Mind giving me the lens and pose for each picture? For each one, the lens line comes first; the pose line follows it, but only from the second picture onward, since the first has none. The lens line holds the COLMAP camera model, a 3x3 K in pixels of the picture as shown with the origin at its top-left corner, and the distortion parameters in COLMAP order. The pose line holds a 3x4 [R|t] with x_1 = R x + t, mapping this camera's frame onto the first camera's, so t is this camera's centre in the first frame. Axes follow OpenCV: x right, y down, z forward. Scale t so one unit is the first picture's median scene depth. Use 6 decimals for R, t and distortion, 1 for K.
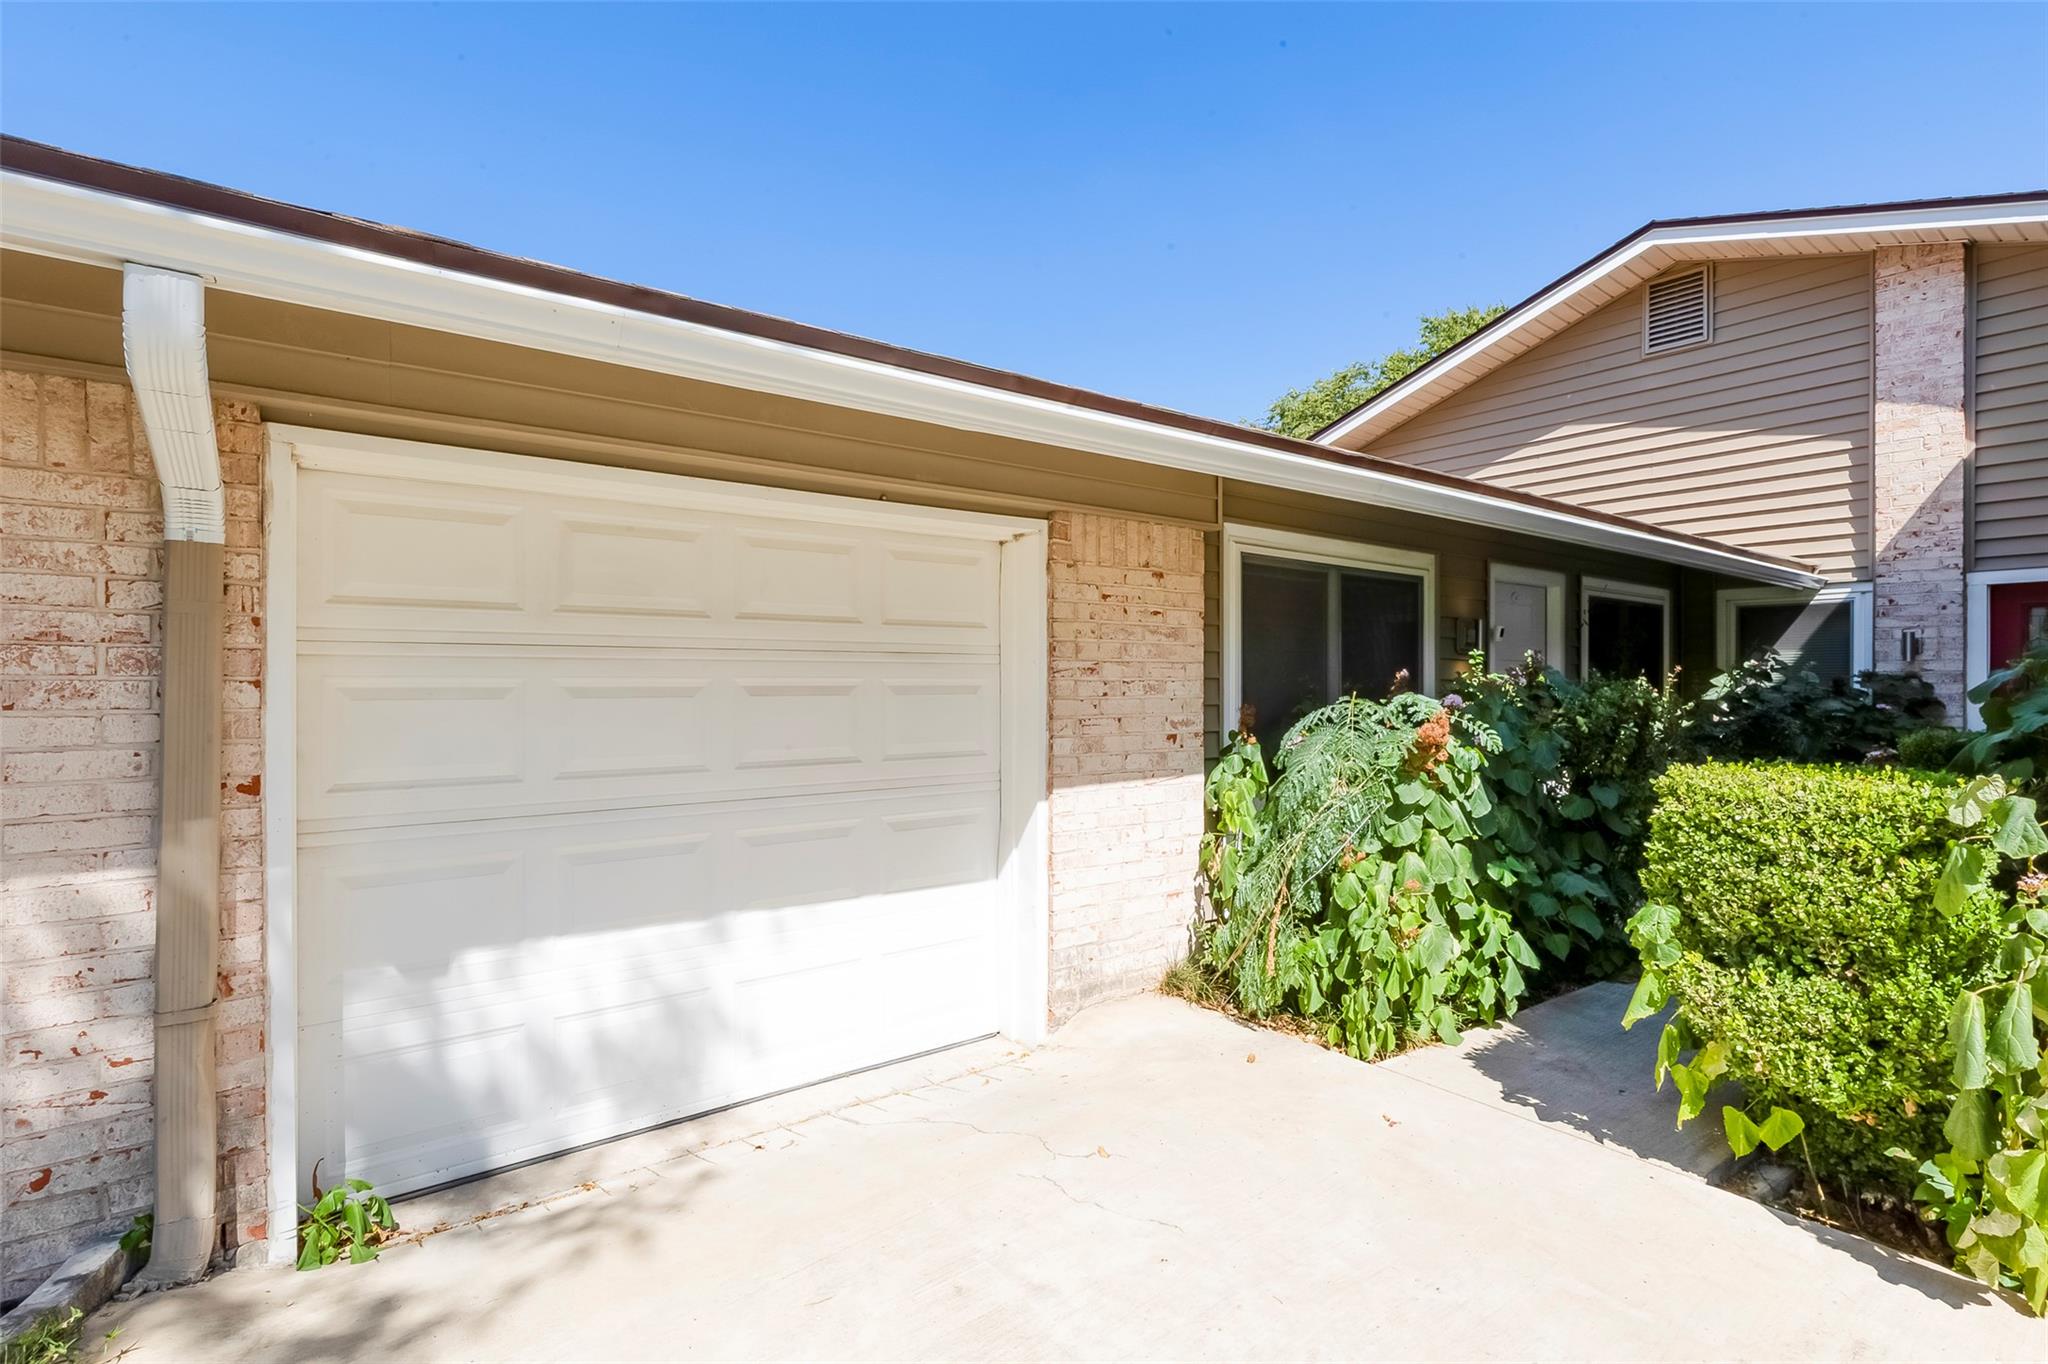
lens RADIAL K [[978.3, 0, 1032.1], [0, 978.3, 683.3], [0, 0, 1]] dist [0.005541, -0.001746]
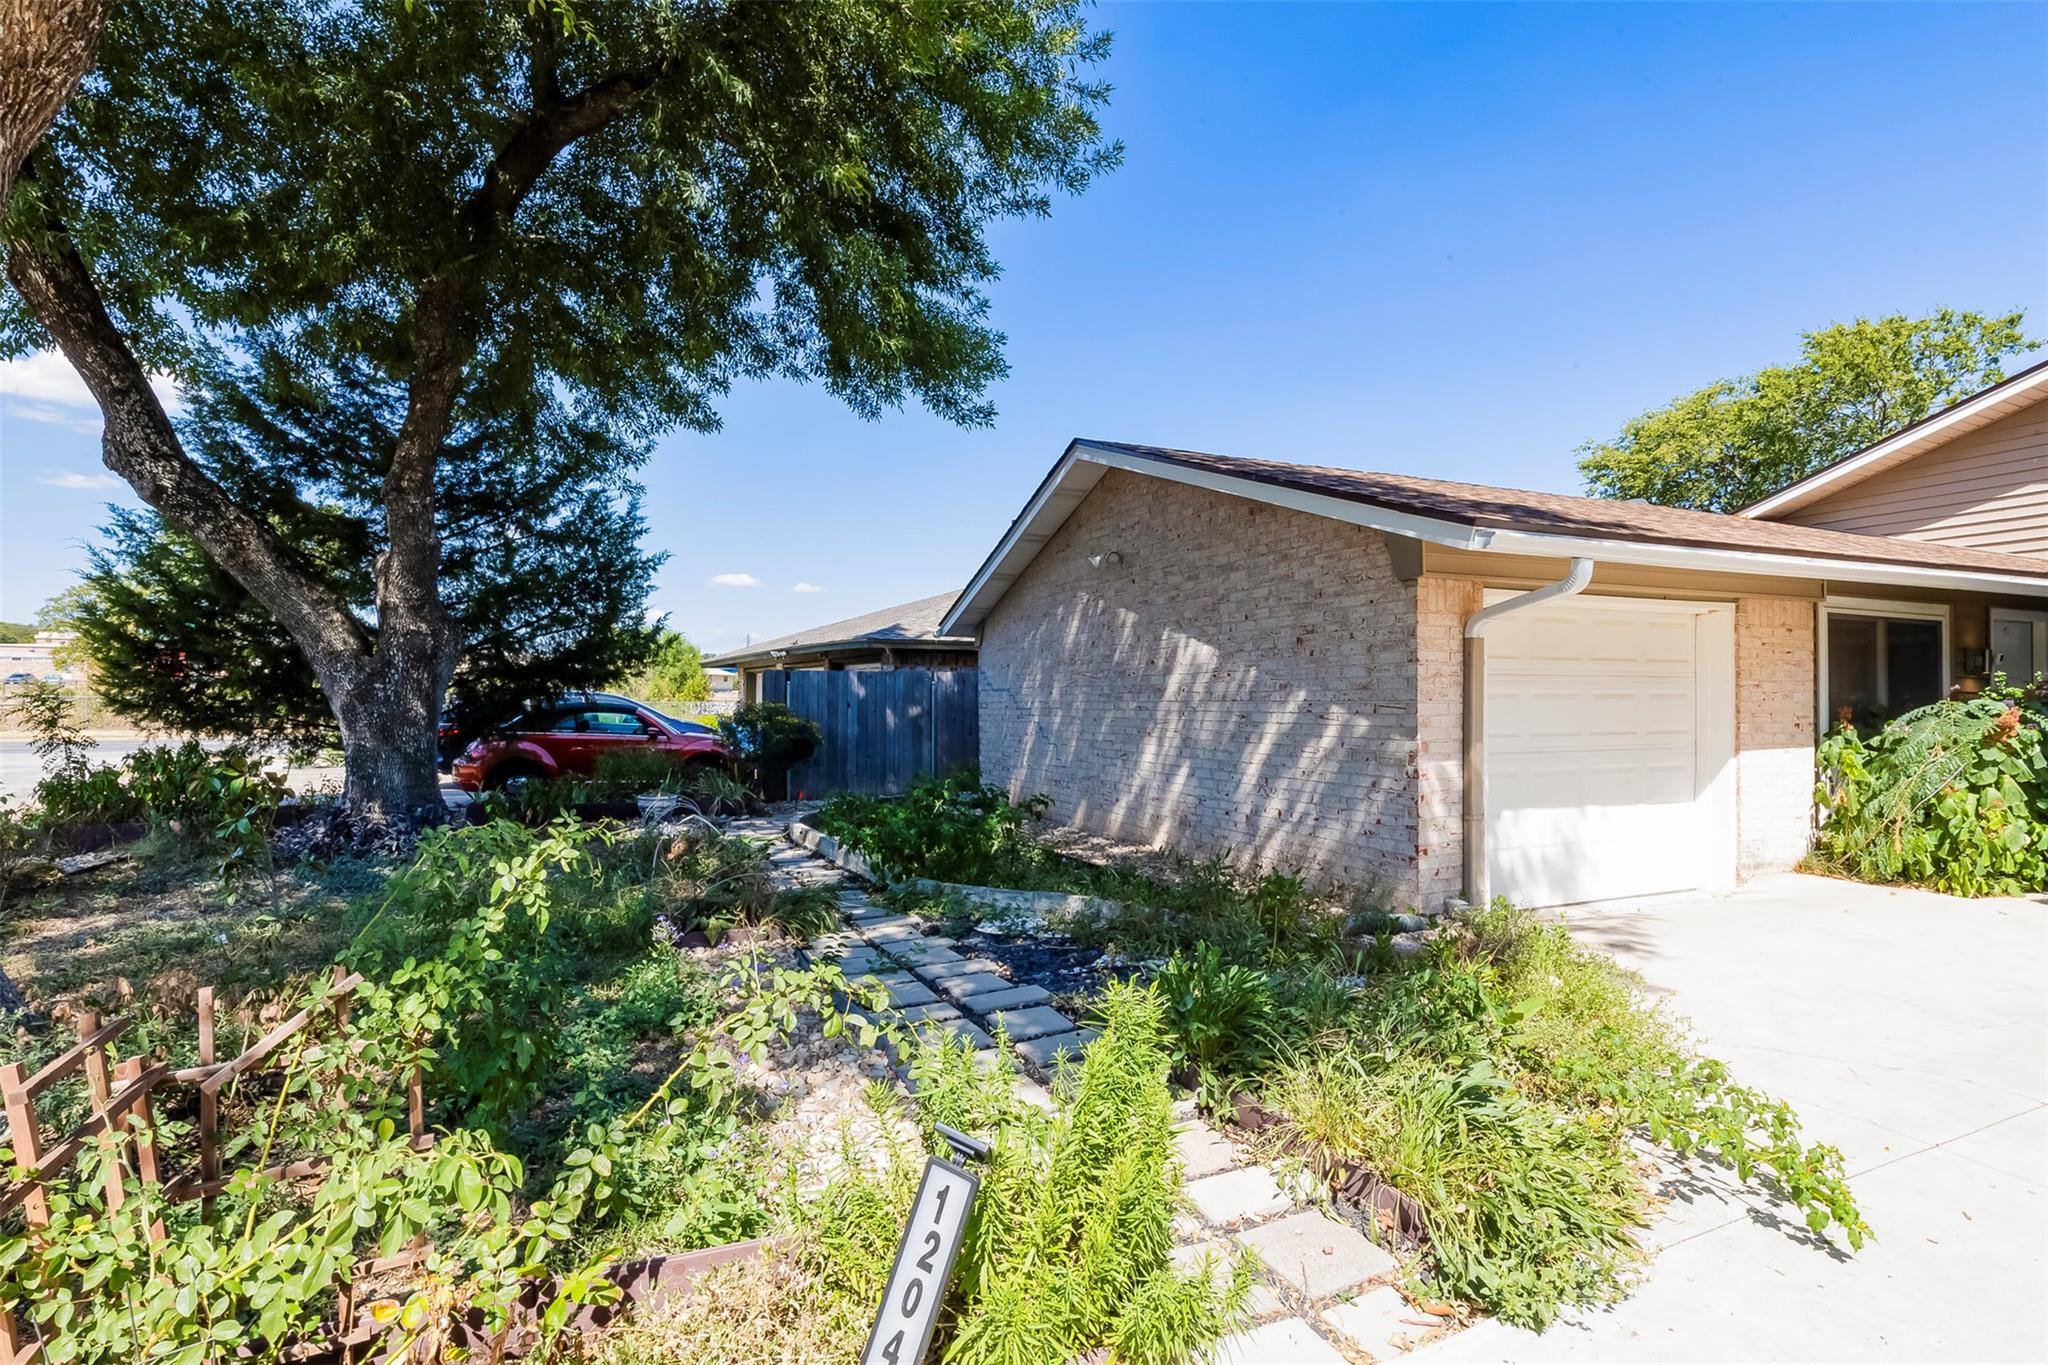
lens RADIAL K [[978.3, 0, 1011.7], [0, 978.3, 686.4], [0, 0, 1]] dist [0.005541, -0.001746]
pose [[0.967351, -0.000181, -0.253442, -0.831126], [-0.002461, 0.999946, -0.010107, 0.009904], [0.253430, 0.010400, 0.967298, -1.113180]]
